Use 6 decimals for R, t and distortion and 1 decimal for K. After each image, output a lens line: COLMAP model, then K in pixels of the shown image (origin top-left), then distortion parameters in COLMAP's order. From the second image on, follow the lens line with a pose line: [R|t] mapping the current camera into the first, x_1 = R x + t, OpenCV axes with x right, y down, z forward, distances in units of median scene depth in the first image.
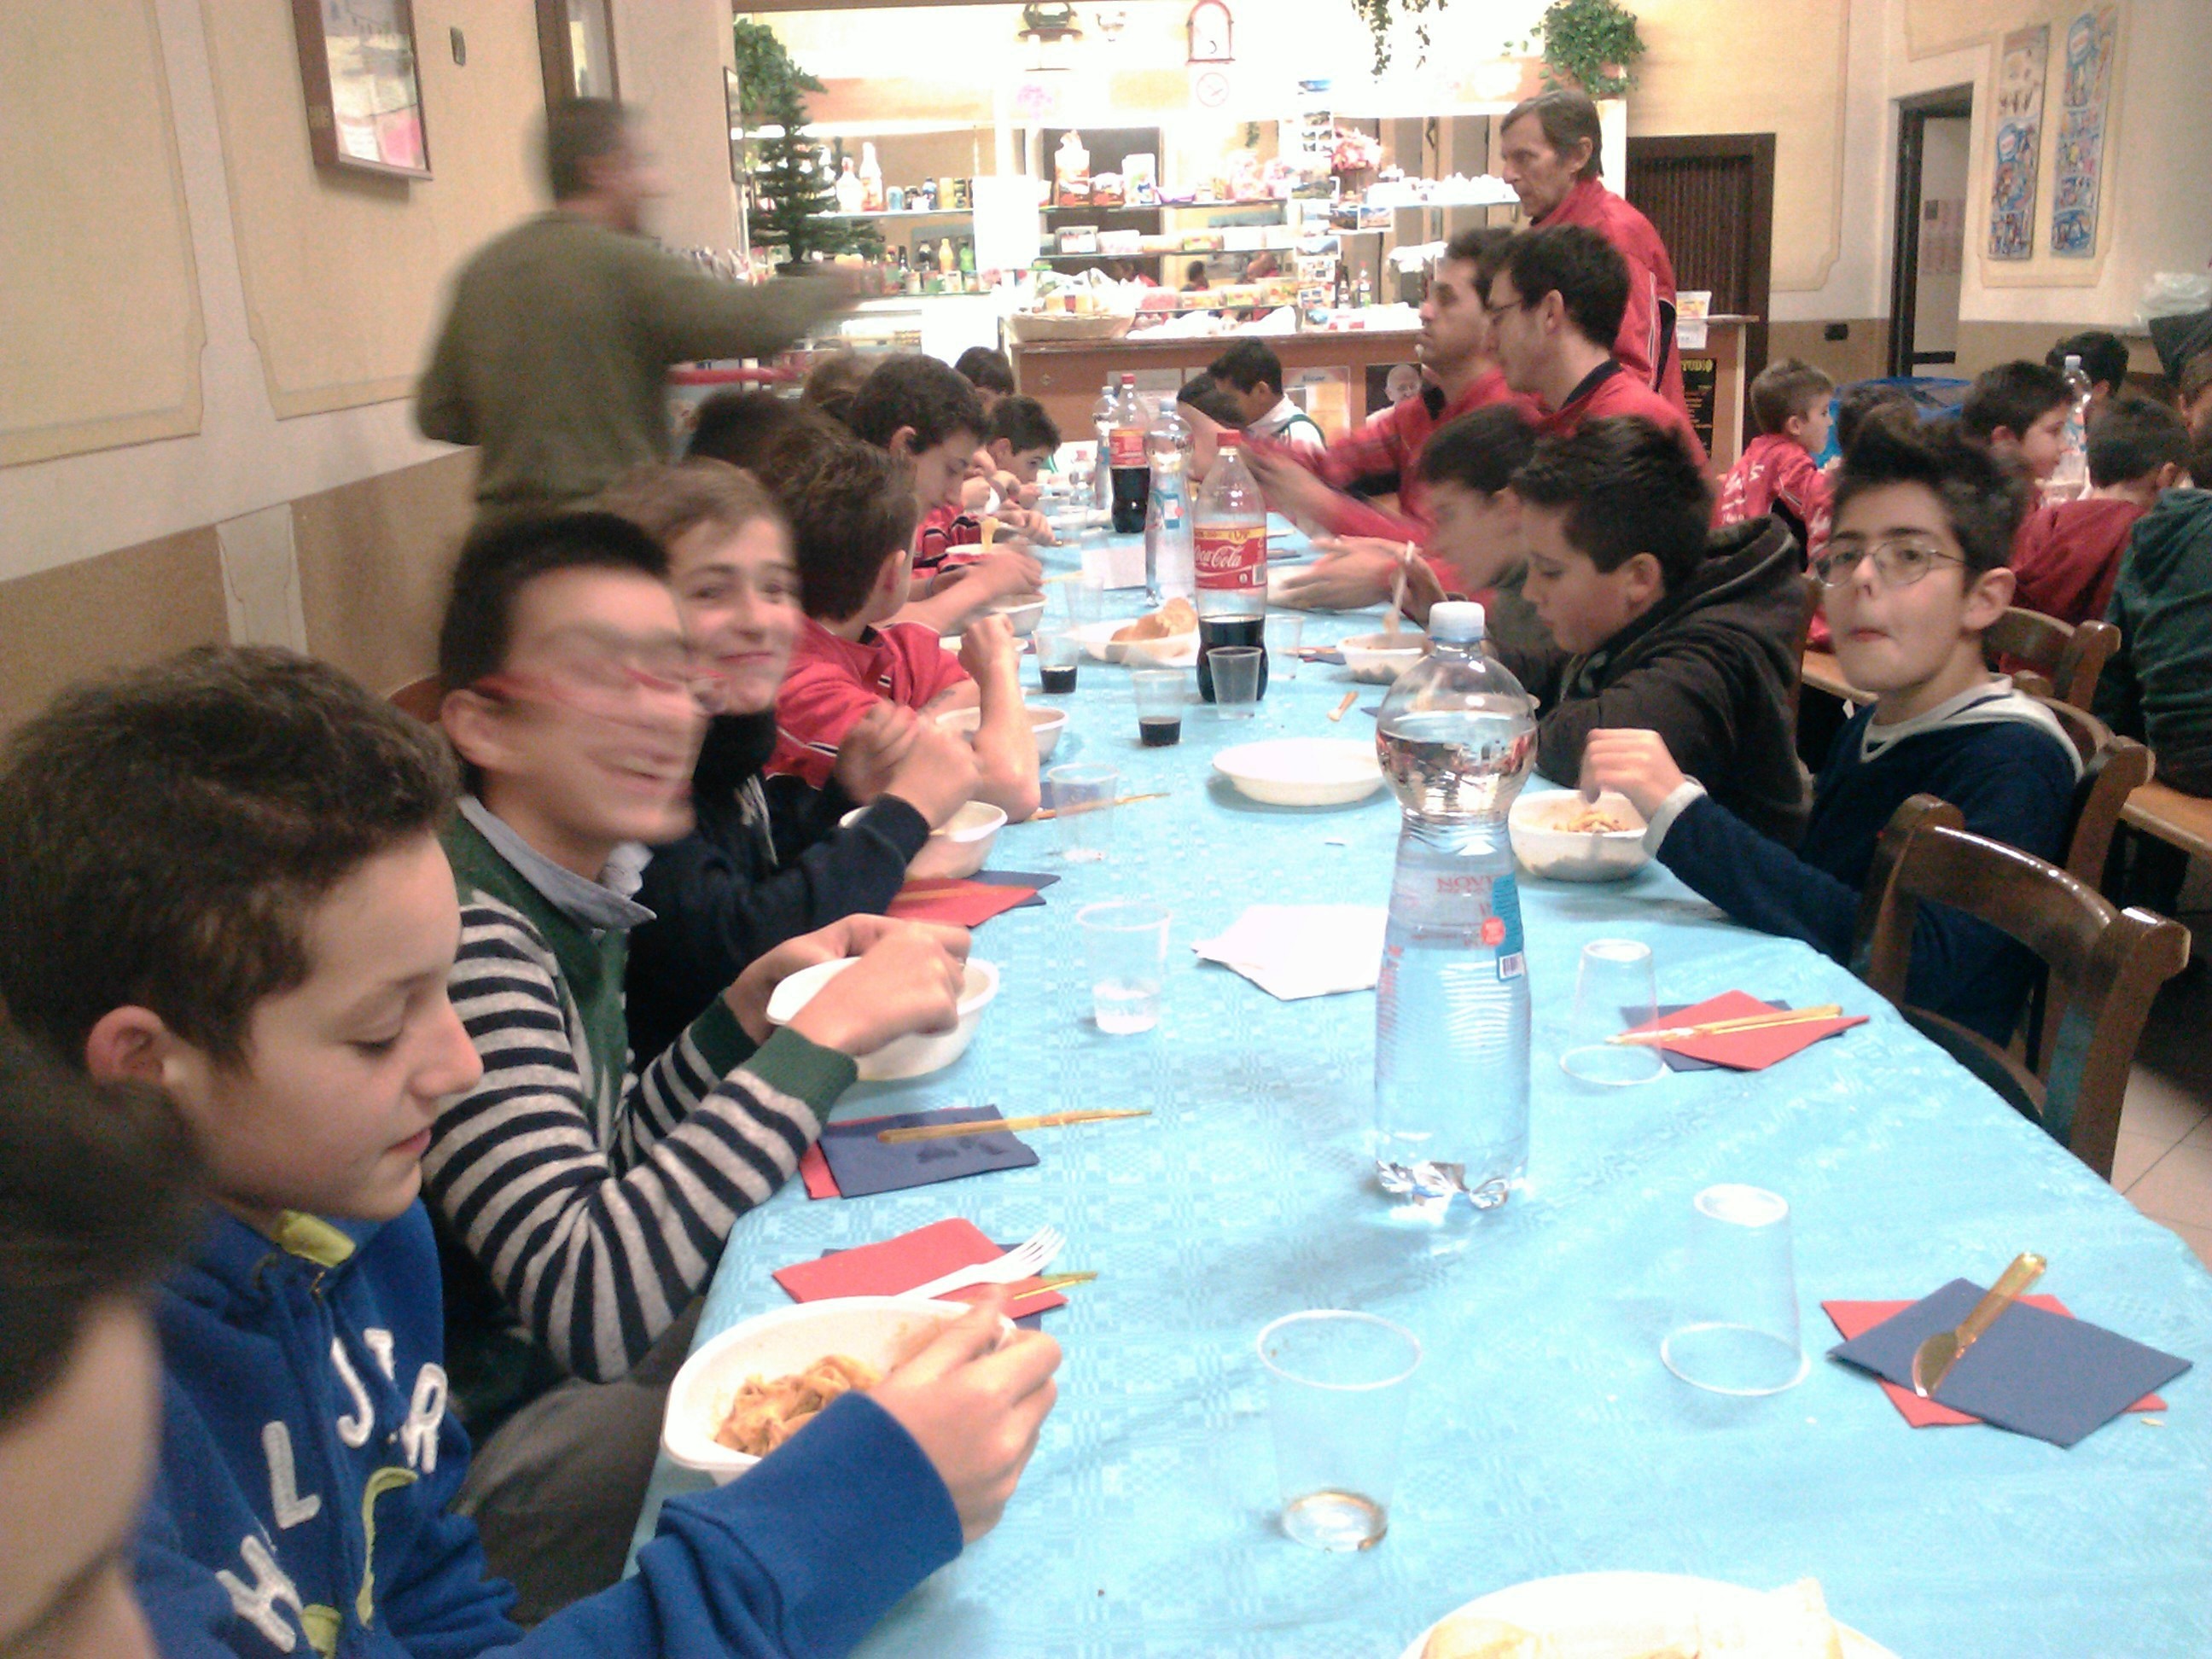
lens RADIAL K [[2190.4, 0, 1106.0], [0, 2190.4, 829.5], [0, 0, 1]] dist [0.013330, -0.052689]
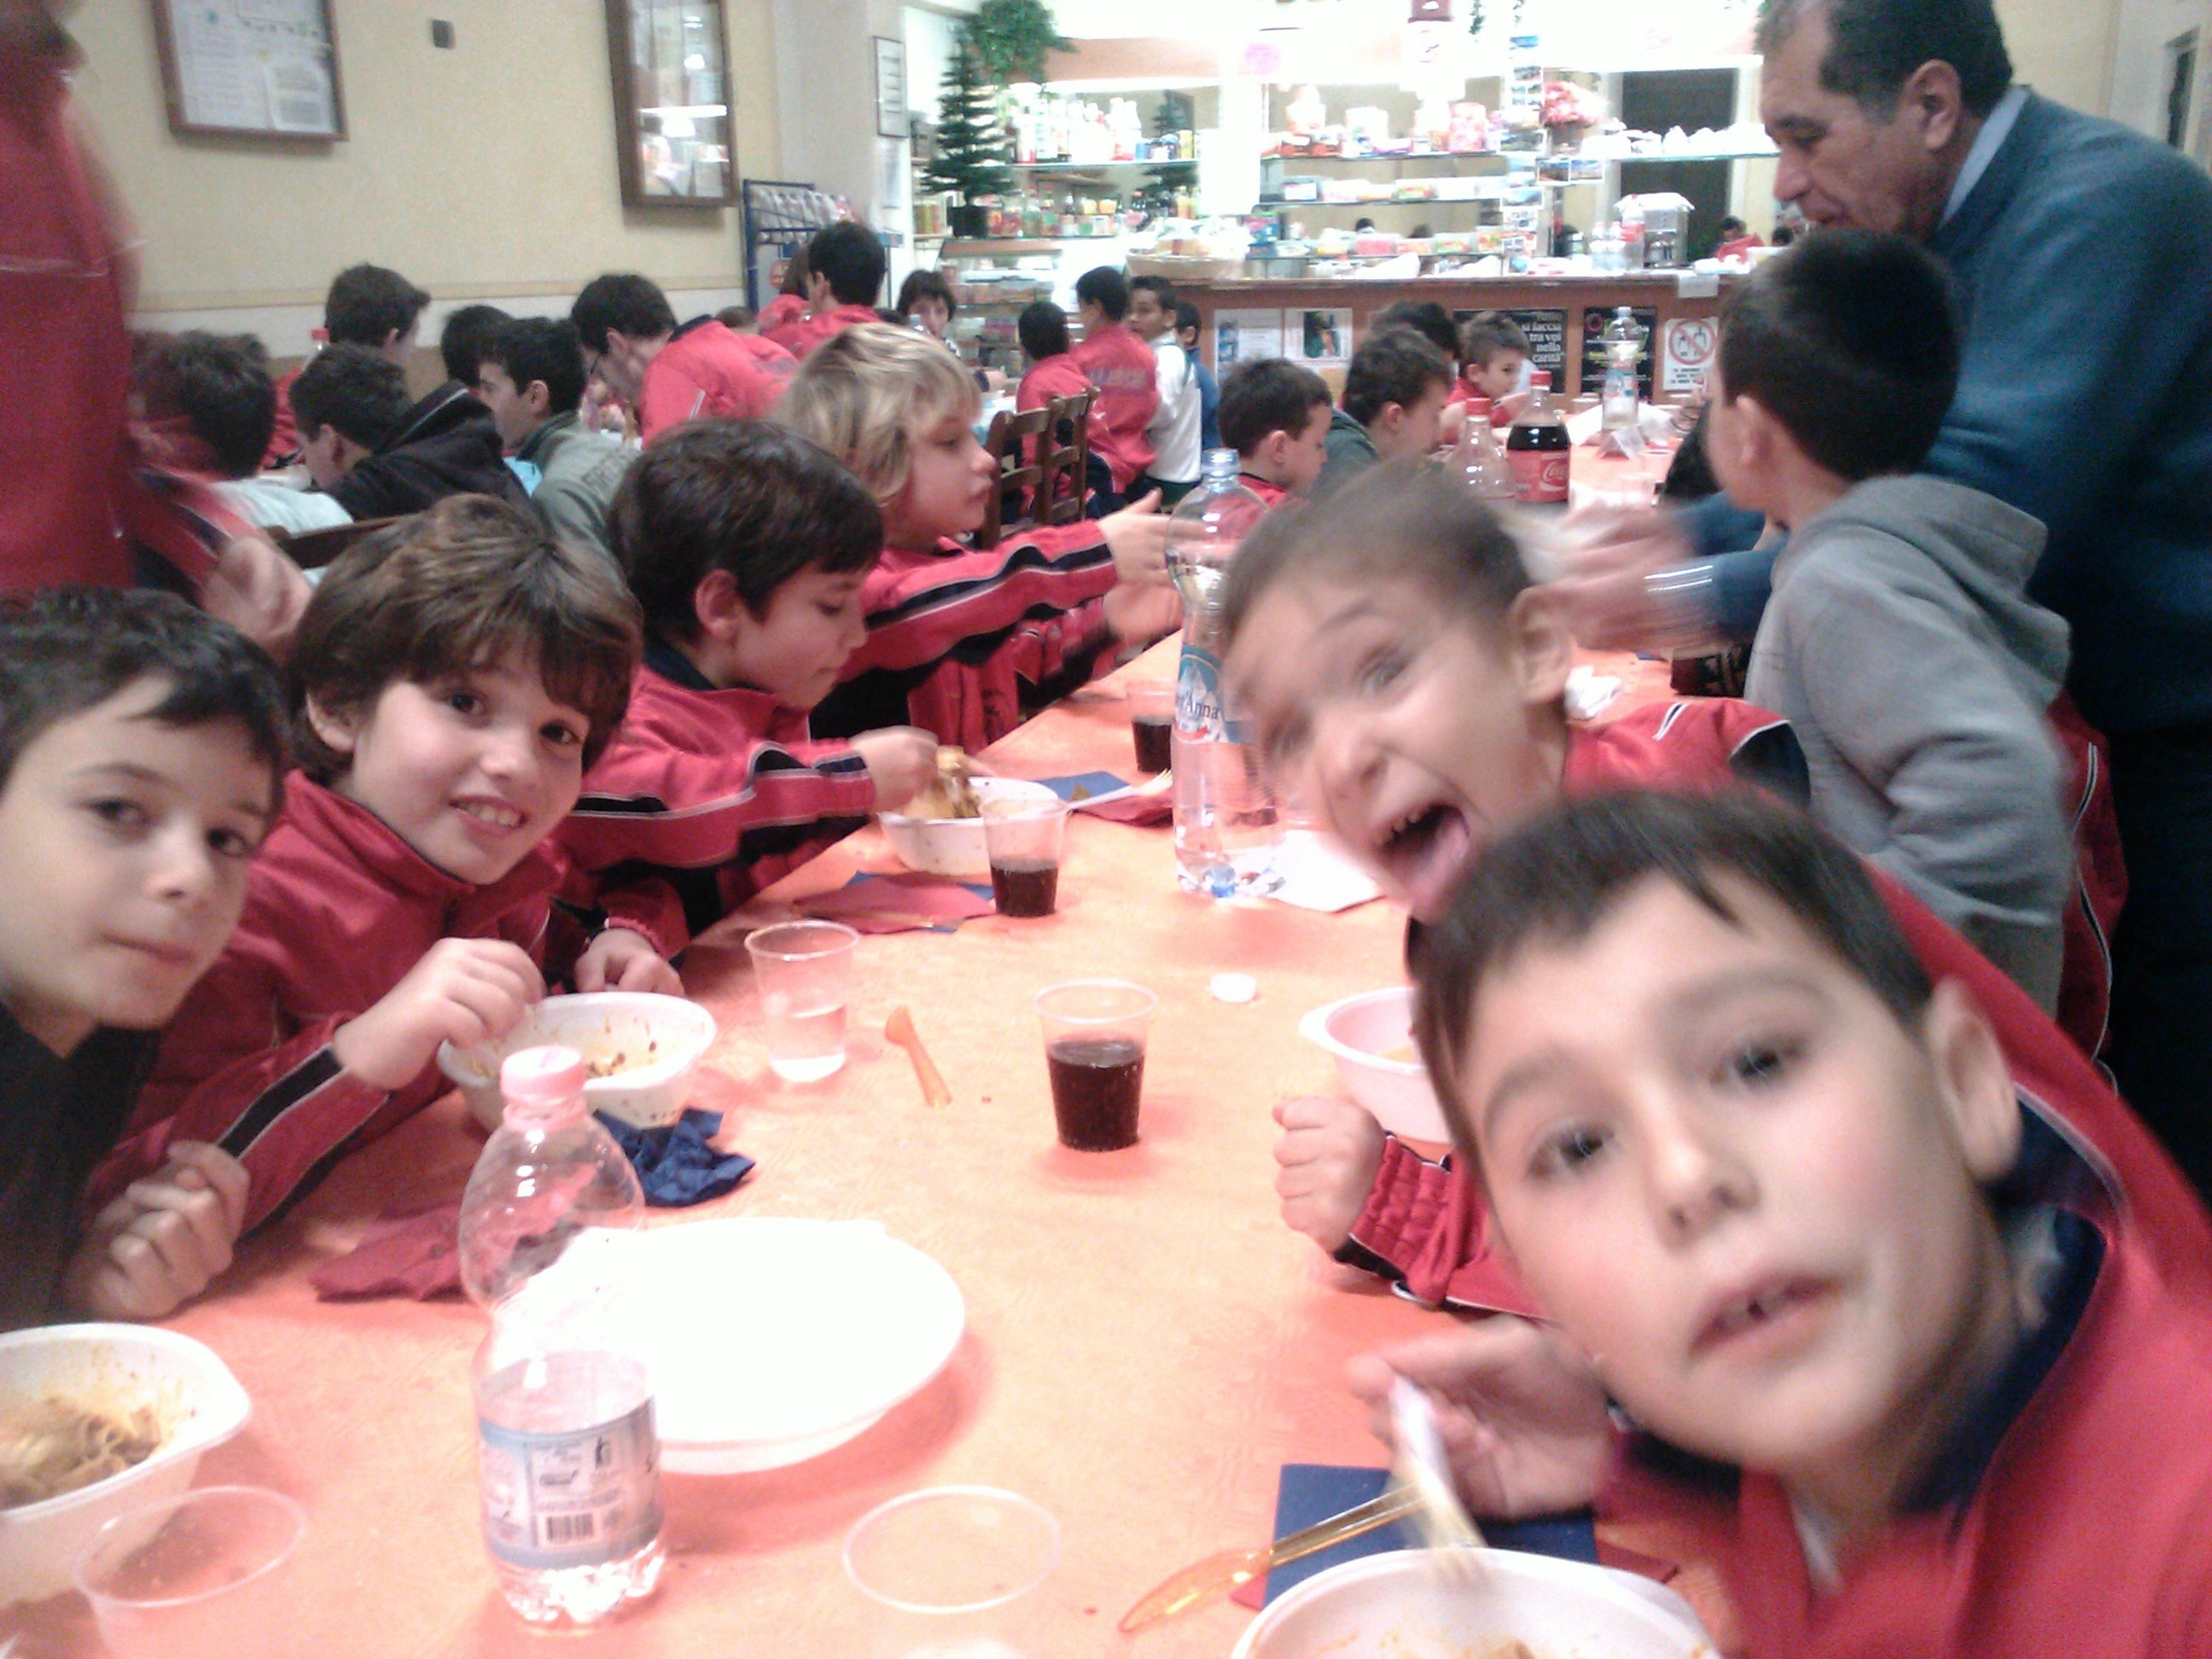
lens RADIAL K [[2190.4, 0, 1106.0], [0, 2190.4, 829.5], [0, 0, 1]] dist [0.013330, -0.052689]
pose [[0.924848, 0.119679, -0.361017, 0.326052], [-0.109833, 0.992802, 0.047750, 0.003699], [0.364133, -0.004510, 0.931336, -0.041063]]
